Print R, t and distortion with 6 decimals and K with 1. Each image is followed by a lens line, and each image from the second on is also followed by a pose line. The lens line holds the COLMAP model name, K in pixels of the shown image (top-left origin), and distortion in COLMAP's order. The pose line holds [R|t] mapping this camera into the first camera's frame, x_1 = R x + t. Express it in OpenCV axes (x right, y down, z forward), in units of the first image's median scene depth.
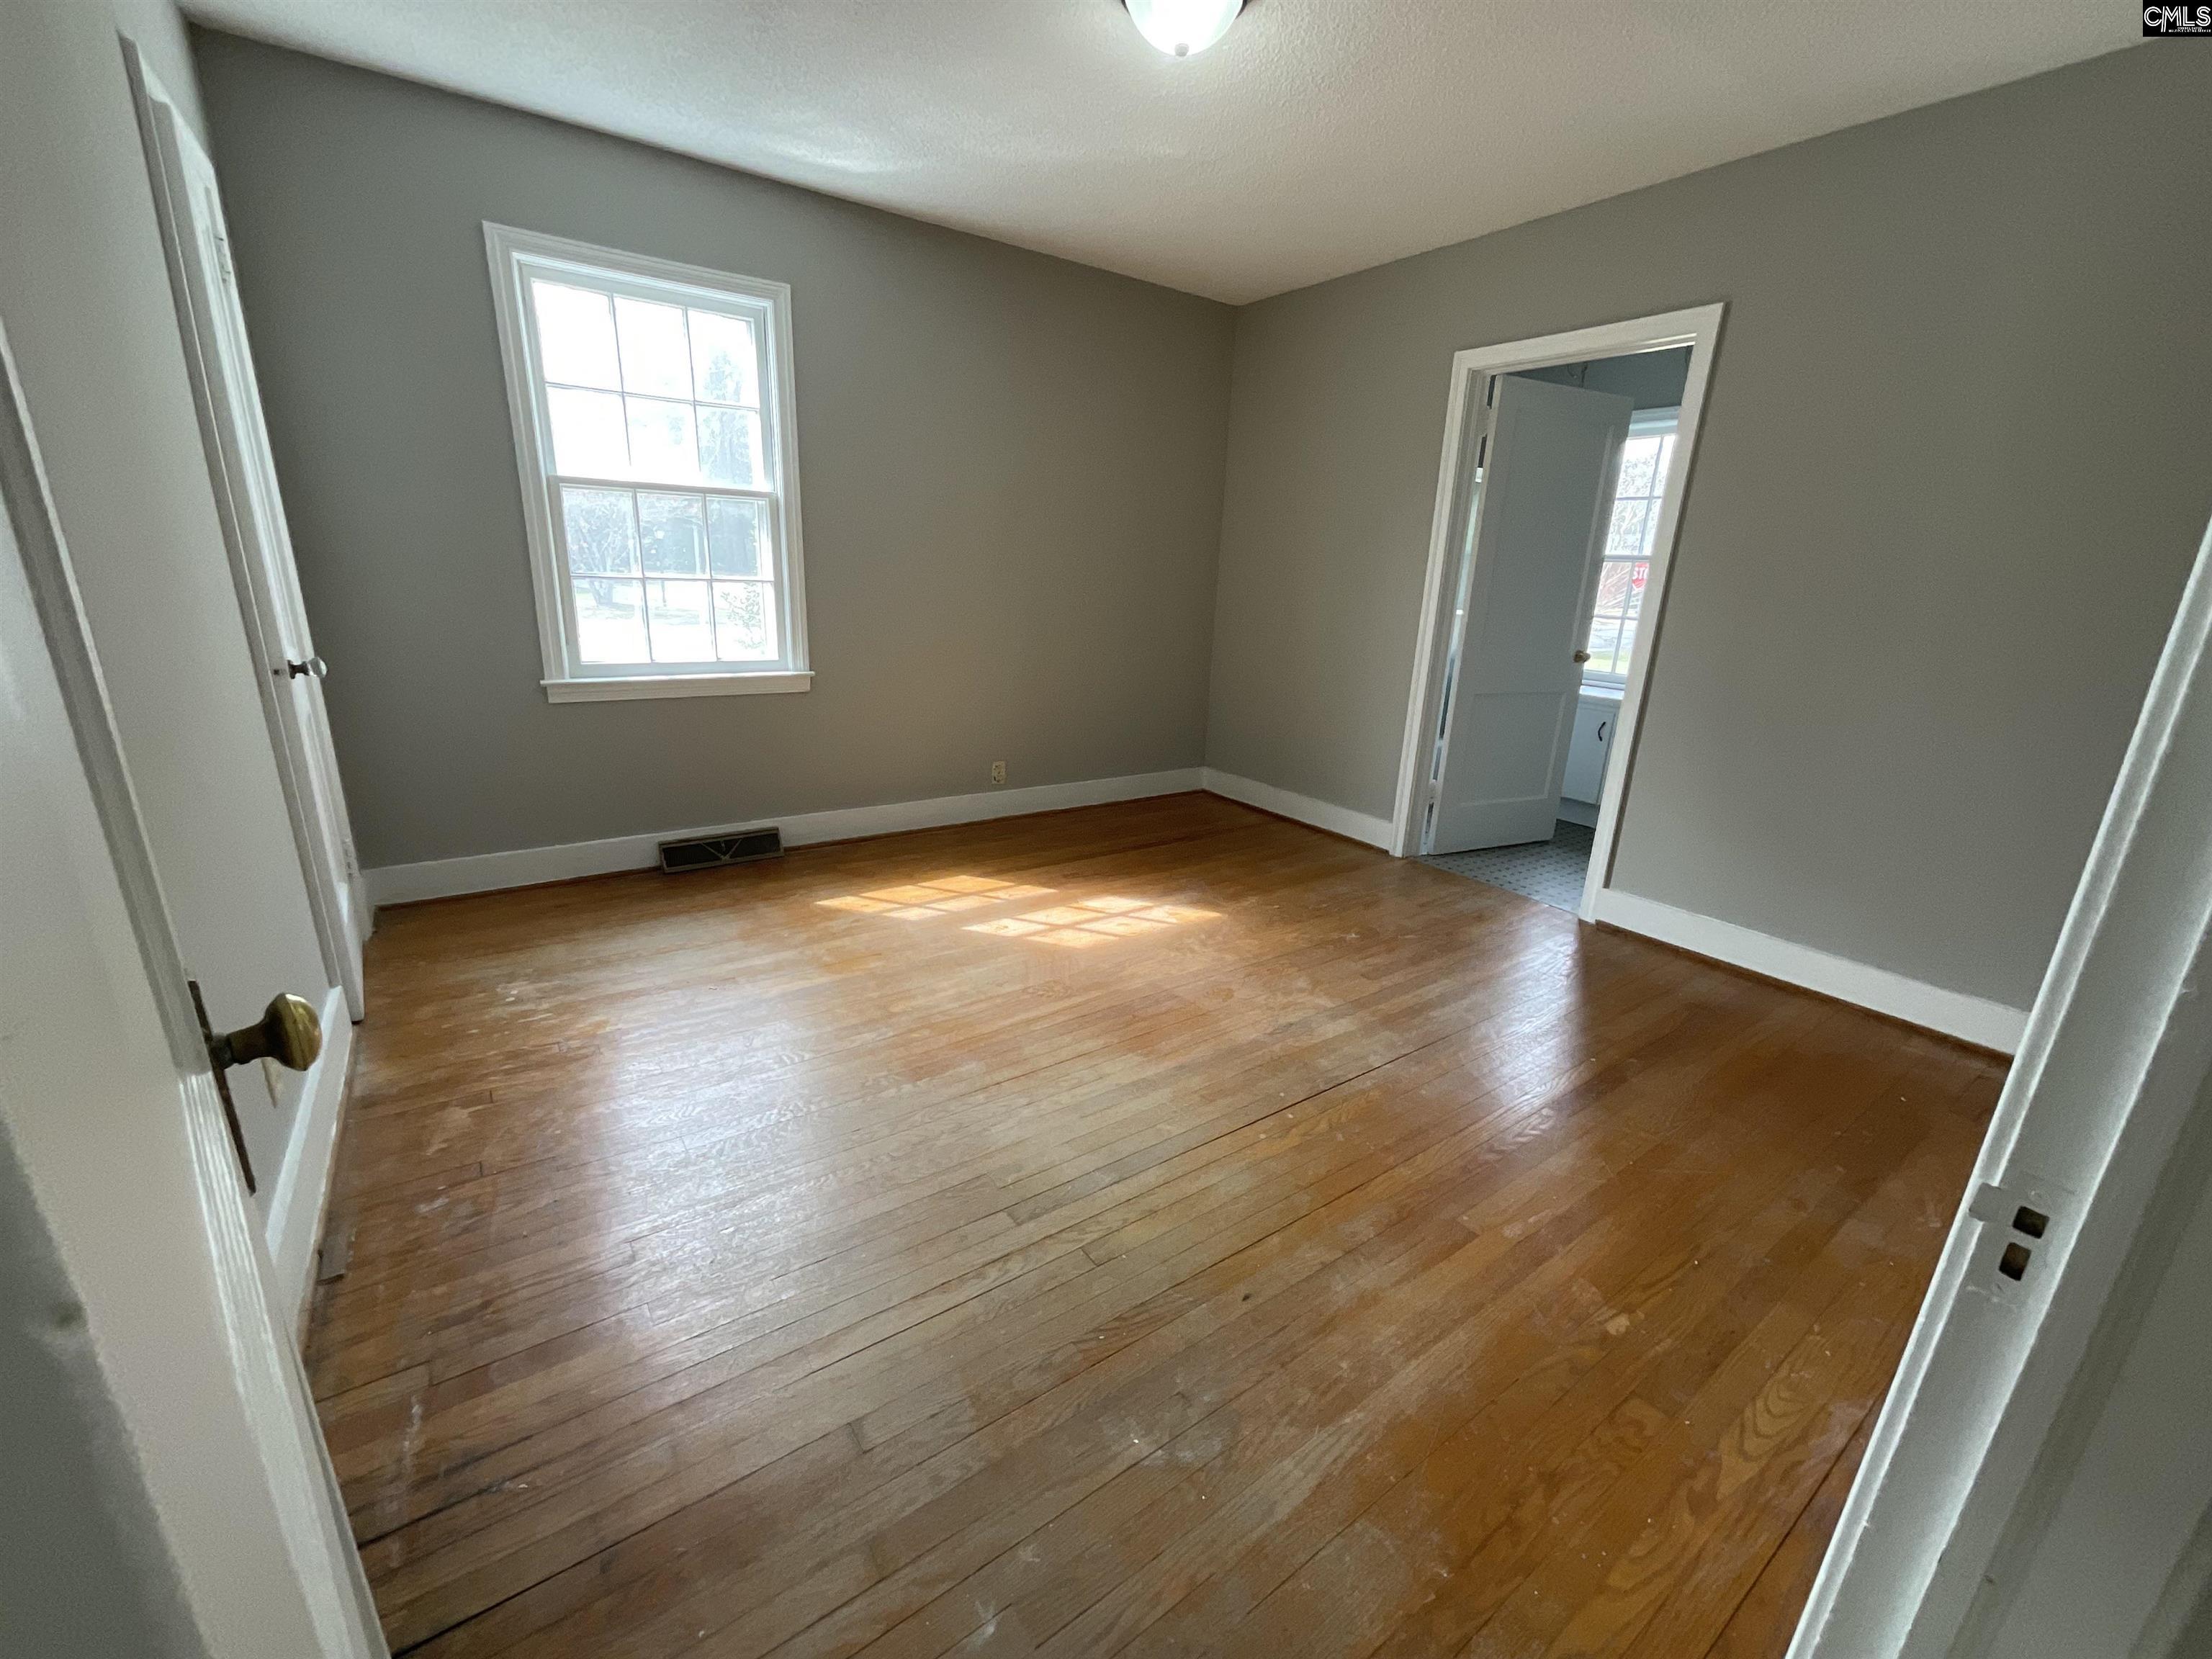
lens RADIAL K [[891.3, 0, 1110.5], [0, 891.3, 821.2], [0, 0, 1]] dist [0.000446, -0.001170]
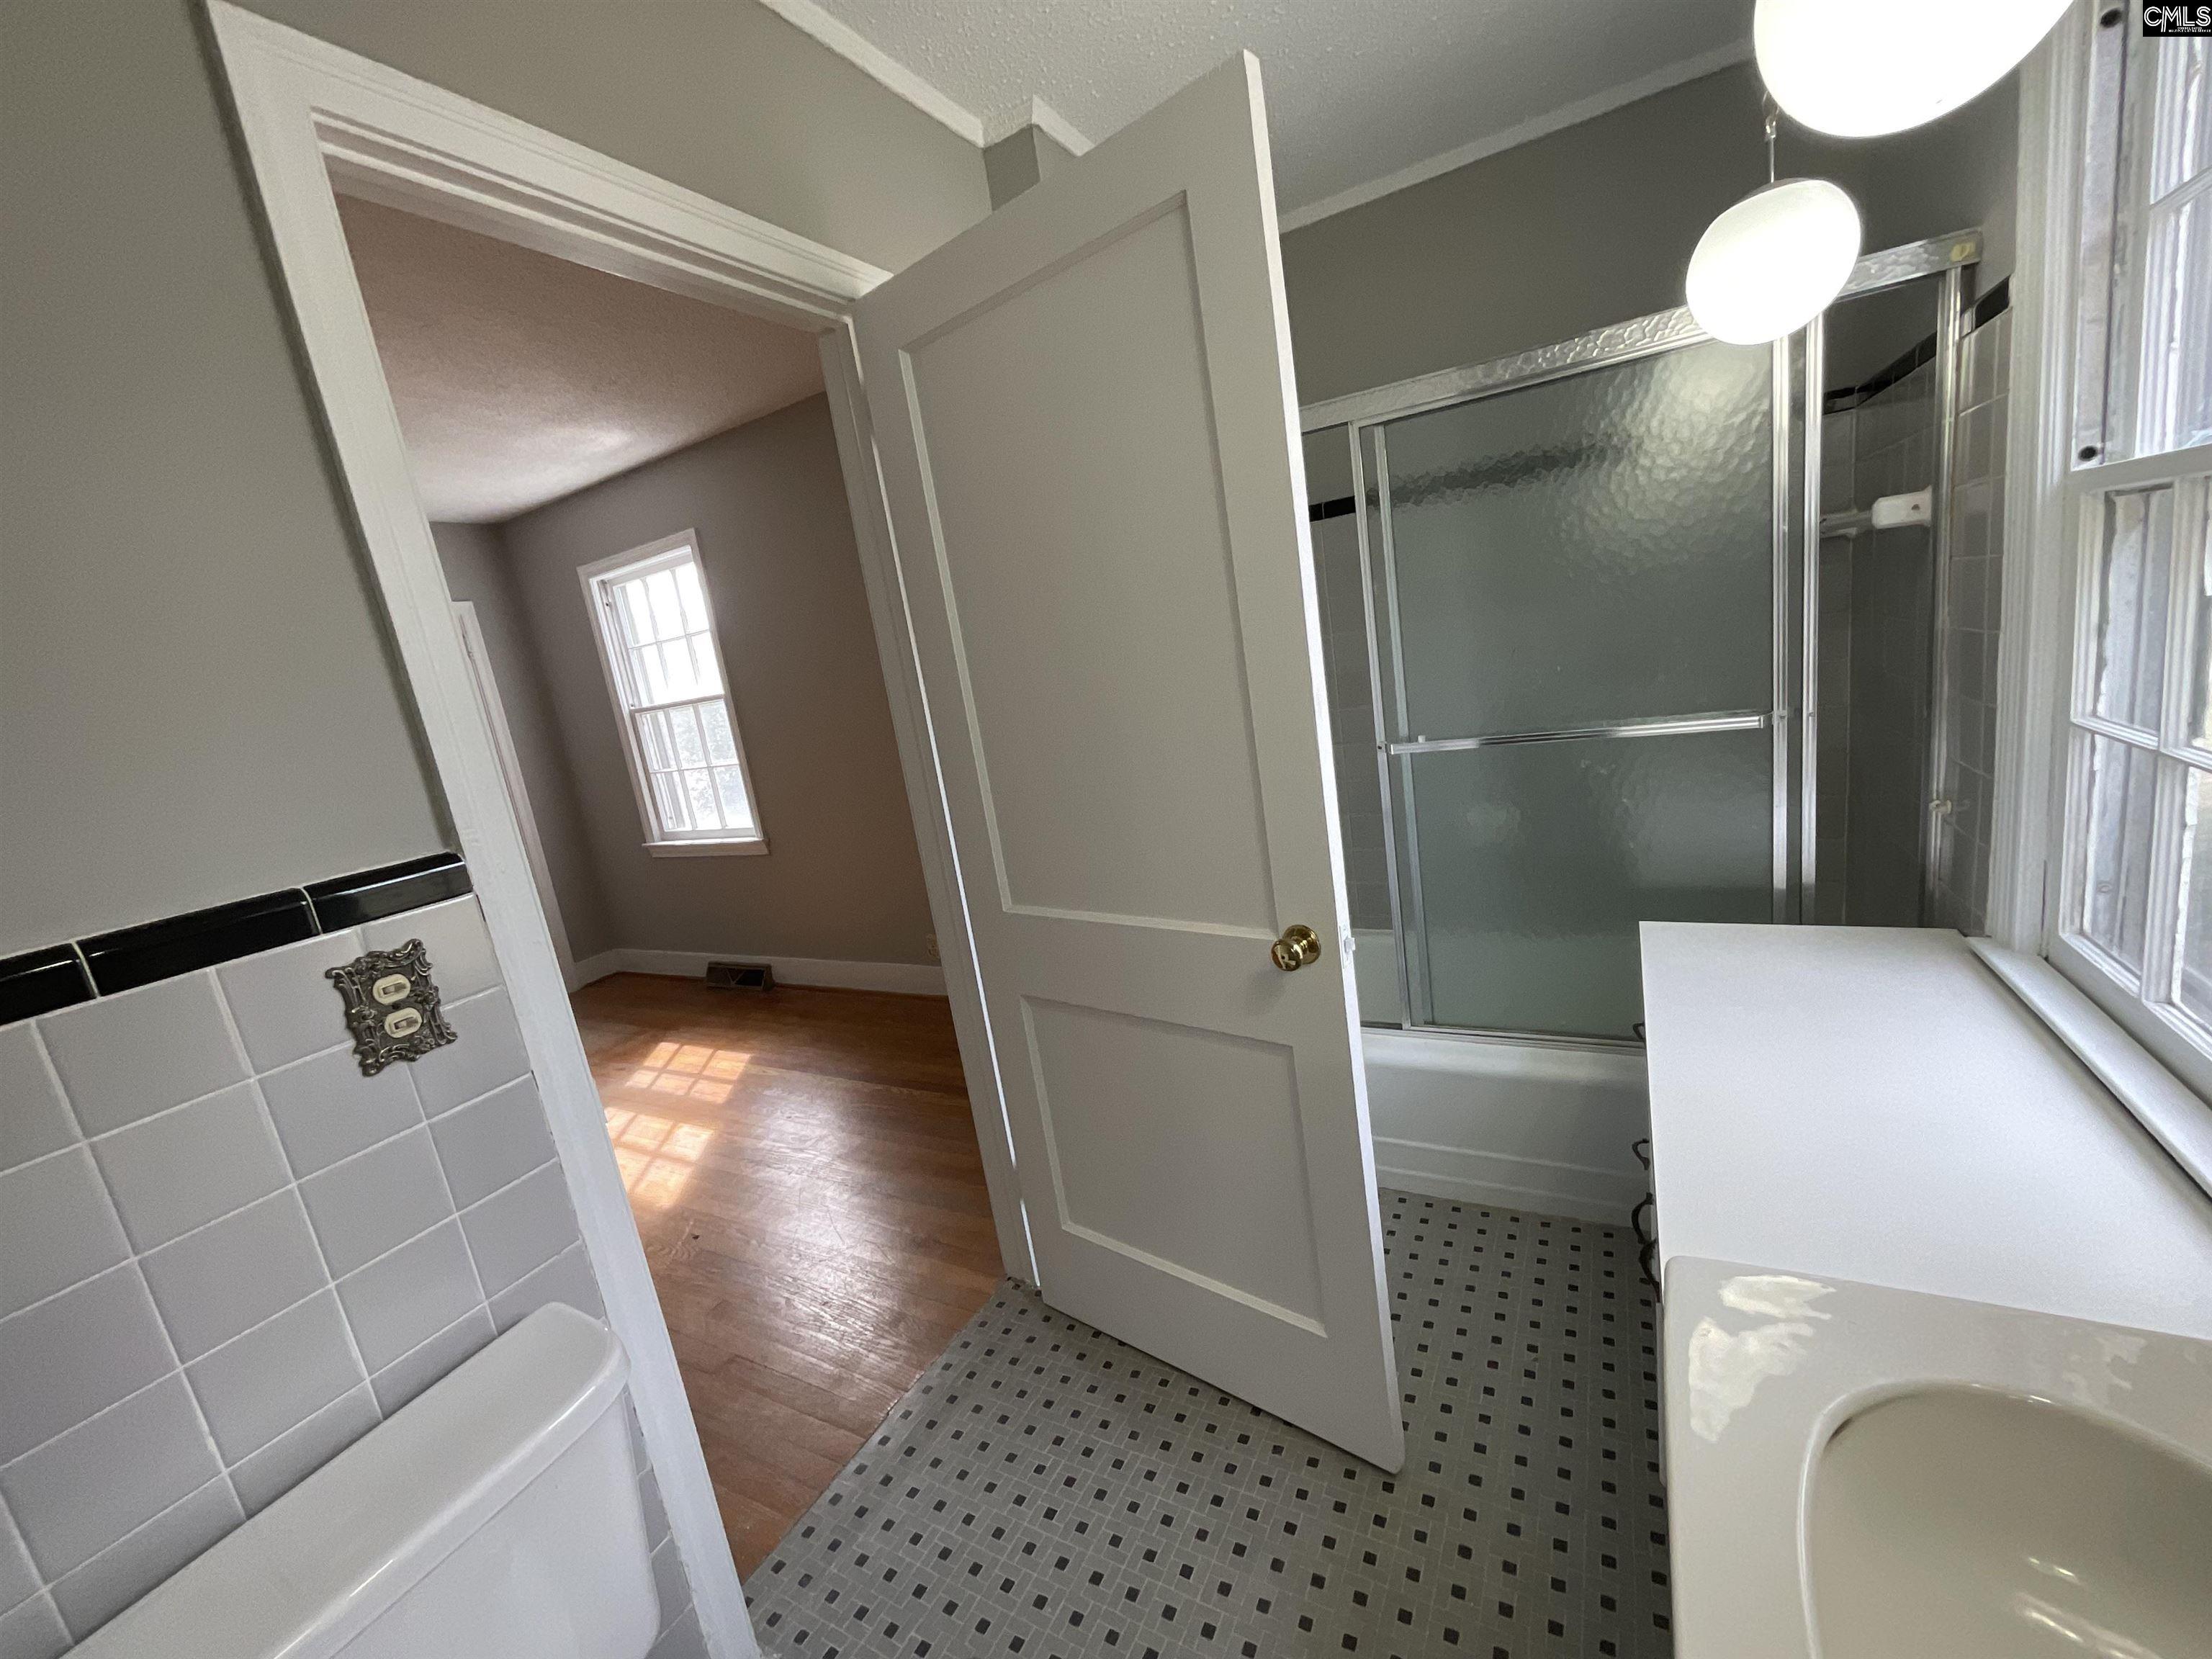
lens RADIAL K [[891.3, 0, 1088.9], [0, 891.3, 827.9], [0, 0, 1]] dist [0.000446, -0.001170]
pose [[0.411953, 0.075997, -0.908030, 0.999484], [-0.082446, 0.995537, 0.045916, -0.306108], [0.907467, 0.055948, 0.416381, 1.028354]]
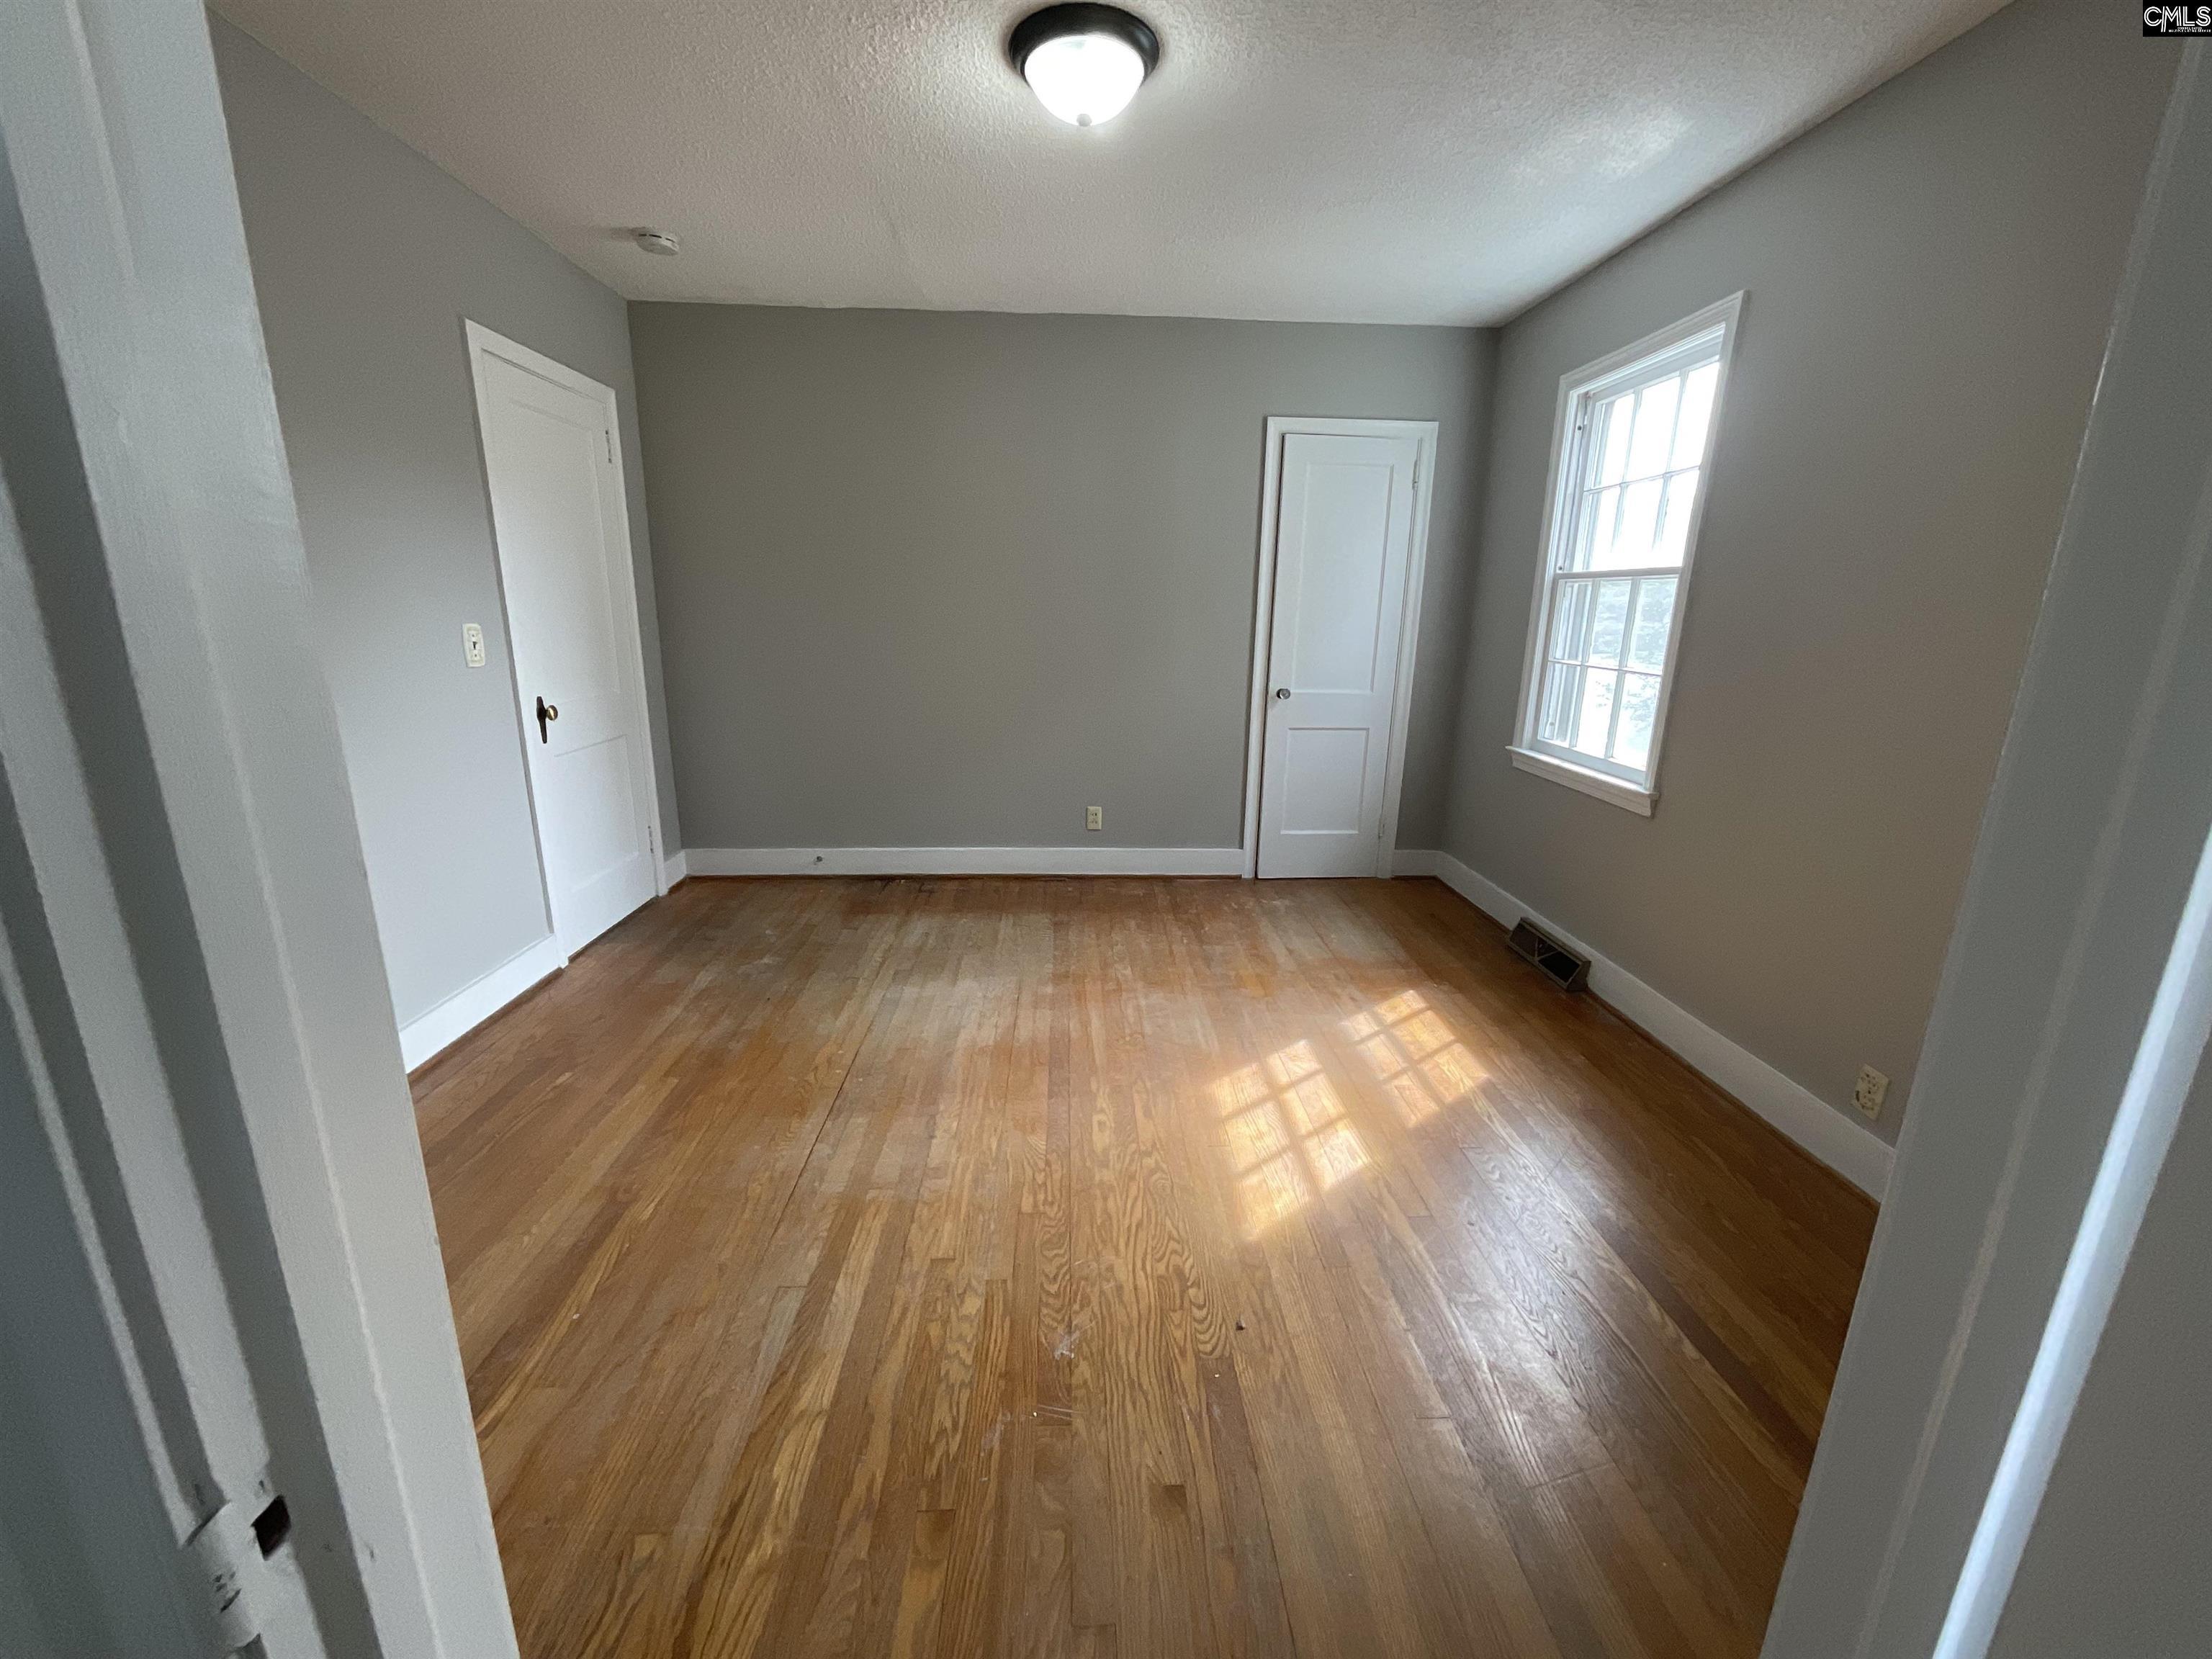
lens RADIAL K [[891.3, 0, 1108.5], [0, 891.3, 820.0], [0, 0, 1]] dist [0.000446, -0.001170]
pose [[-0.535722, 0.152135, -0.830576, 0.630343], [-0.272458, 0.899879, 0.340564, -0.319481], [0.799230, 0.408745, -0.440634, 1.110885]]
